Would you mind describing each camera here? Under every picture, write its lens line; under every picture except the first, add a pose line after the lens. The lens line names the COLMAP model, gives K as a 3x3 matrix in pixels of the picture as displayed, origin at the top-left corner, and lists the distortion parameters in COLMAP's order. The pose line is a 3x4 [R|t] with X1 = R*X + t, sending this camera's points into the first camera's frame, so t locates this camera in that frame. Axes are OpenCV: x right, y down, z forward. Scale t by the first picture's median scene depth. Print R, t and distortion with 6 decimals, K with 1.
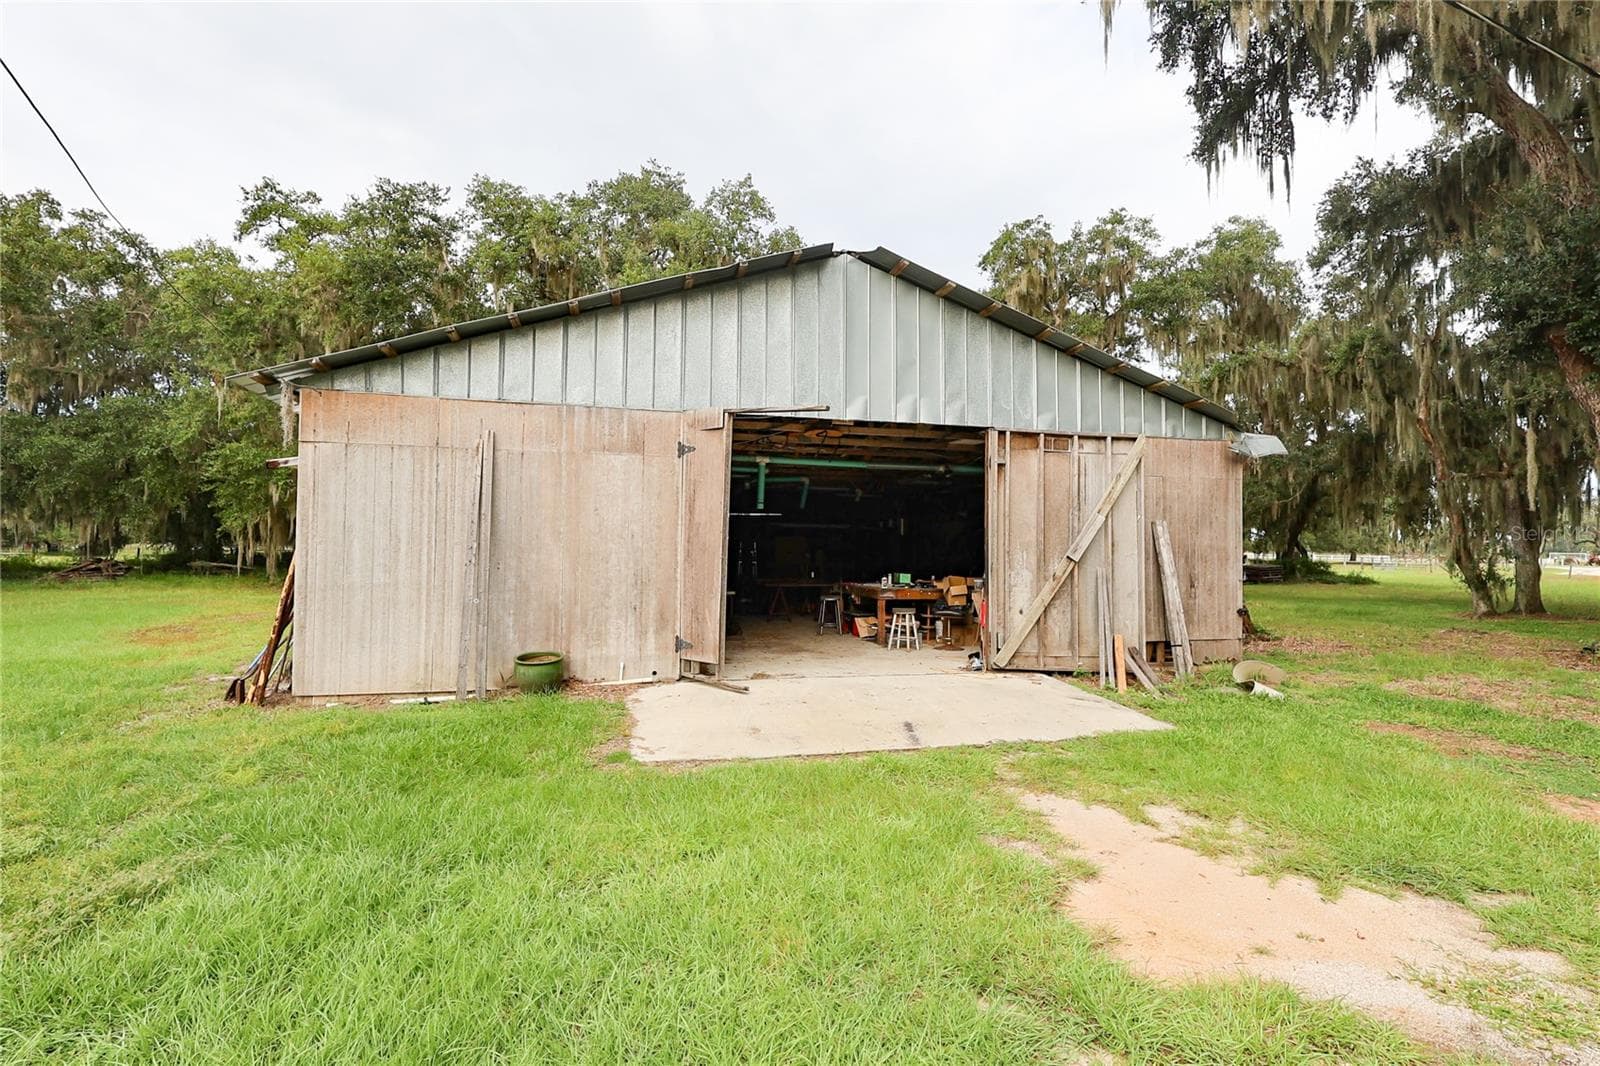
lens RADIAL K [[753.0, 0, 796.4], [0, 753.0, 536.0], [0, 0, 1]] dist [-0.005024, -0.000125]
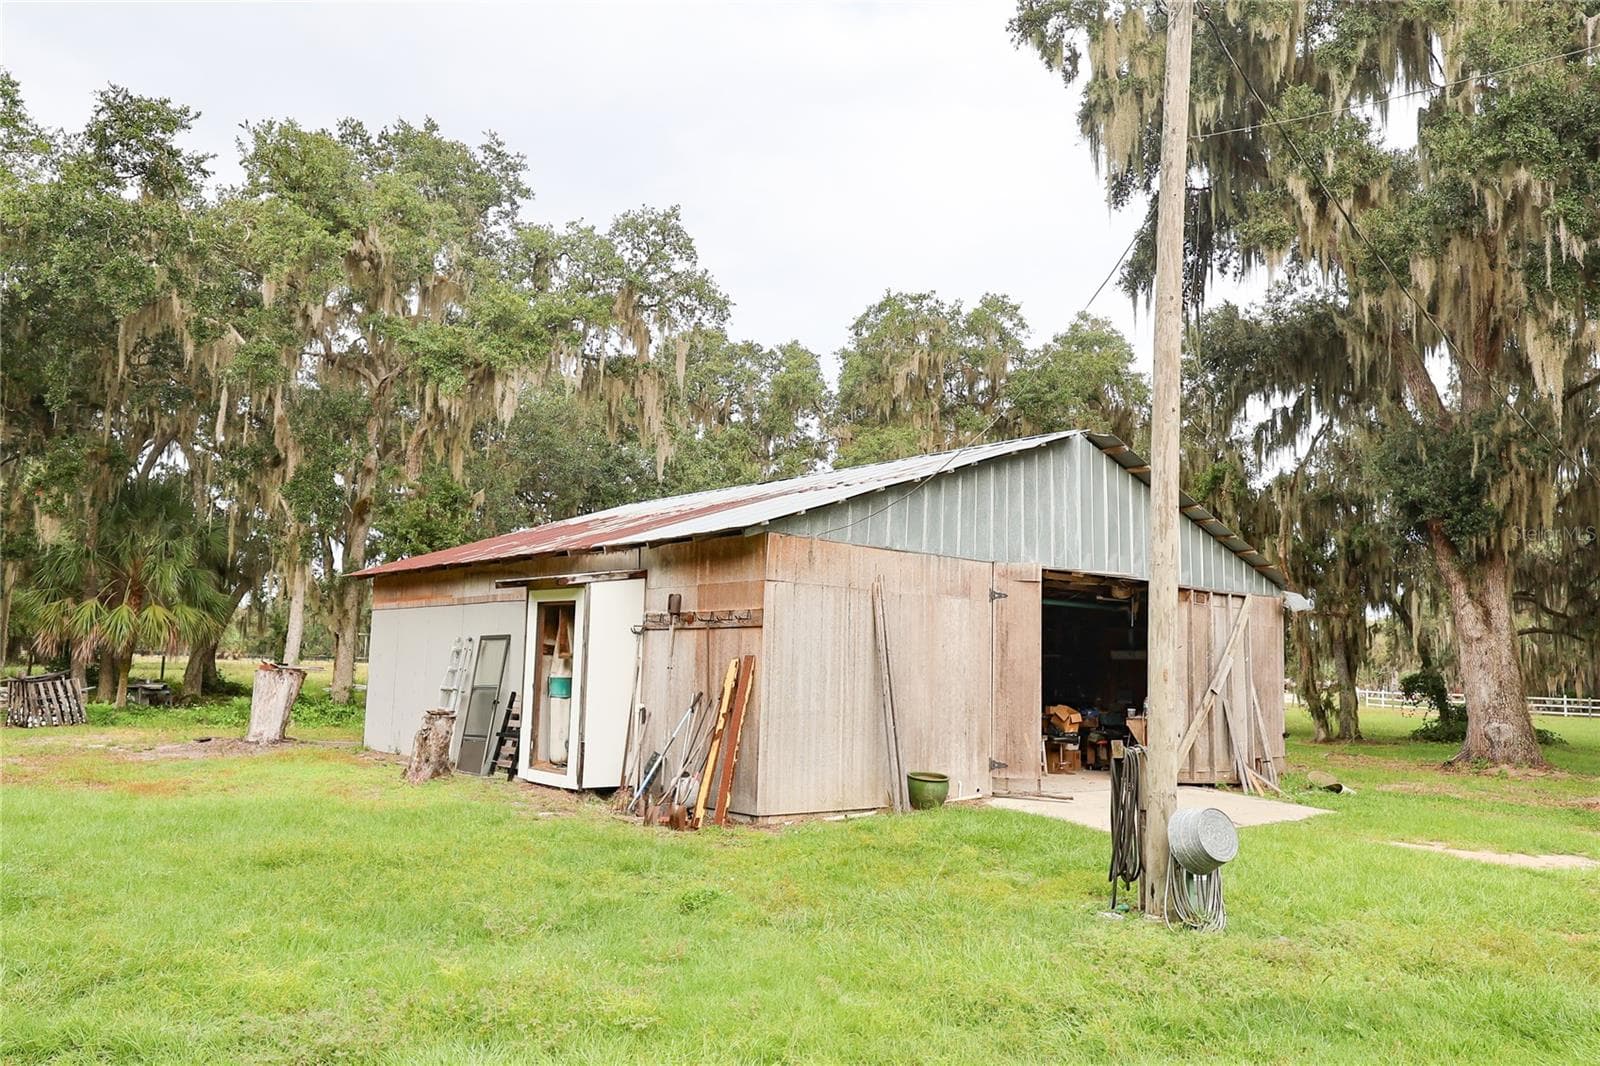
lens RADIAL K [[1249.1, 0, 800.0], [0, 1249.1, 530.1], [0, 0, 1]] dist [-0.001770, -0.011518]
pose [[0.884760, 0.068537, 0.460980, -1.170598], [-0.031357, 0.995641, -0.087844, -0.032470], [-0.464991, 0.063266, 0.883052, -0.507970]]
